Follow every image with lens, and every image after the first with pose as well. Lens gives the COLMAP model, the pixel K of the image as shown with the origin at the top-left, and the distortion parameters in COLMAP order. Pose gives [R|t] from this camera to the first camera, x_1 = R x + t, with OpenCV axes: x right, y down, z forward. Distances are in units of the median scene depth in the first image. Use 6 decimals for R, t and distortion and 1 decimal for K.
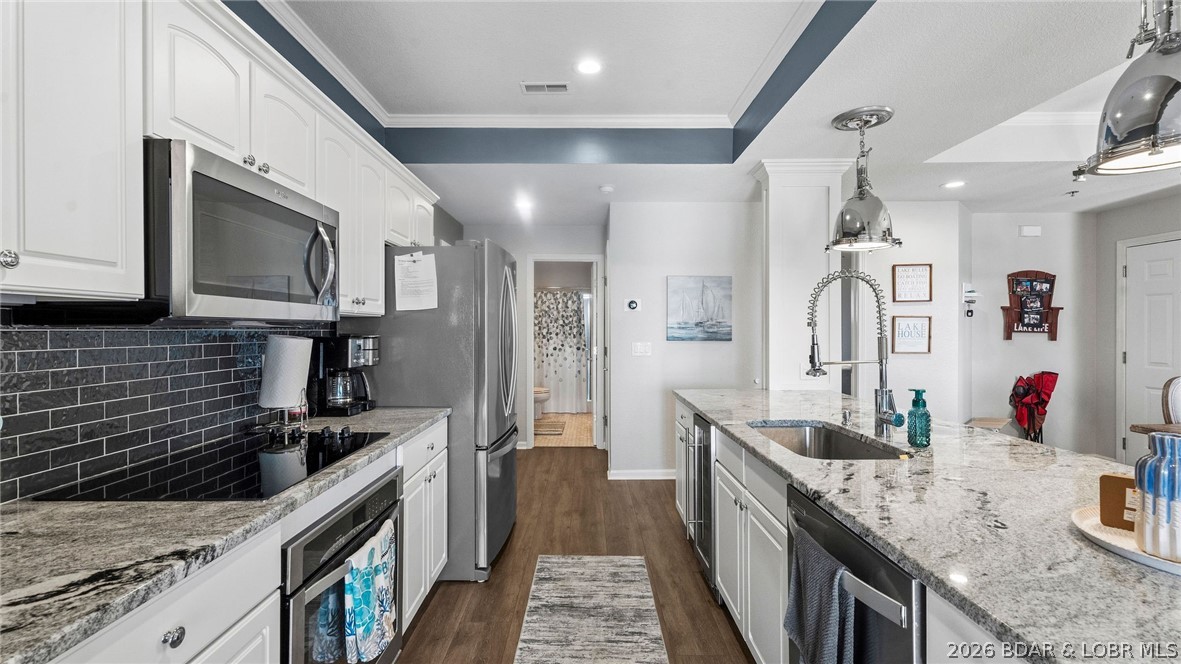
lens RADIAL K [[527.7, 0, 592.8], [0, 527.7, 336.9], [0, 0, 1]] dist [0.003867, 0.000334]
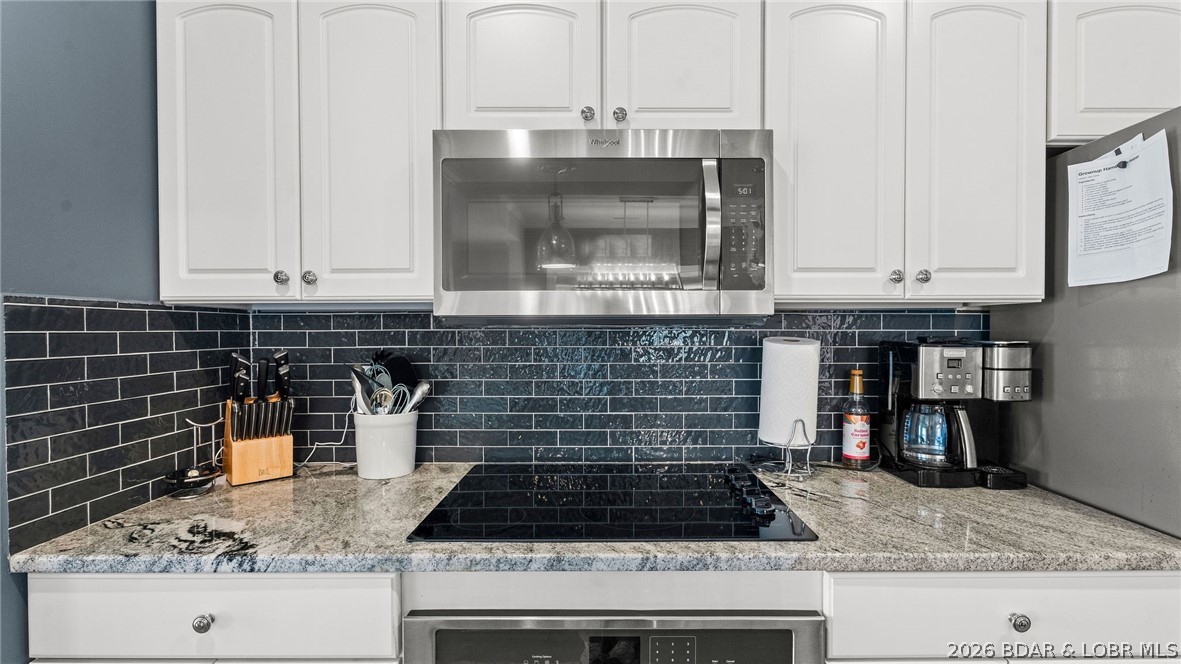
lens RADIAL K [[527.7, 0, 592.8], [0, 527.7, 336.9], [0, 0, 1]] dist [0.003867, 0.000334]
pose [[-0.008146, 0.013257, -0.999879, 0.168716], [-0.013629, 0.999818, 0.013367, -0.016263], [0.999874, 0.013736, -0.007964, 1.223424]]
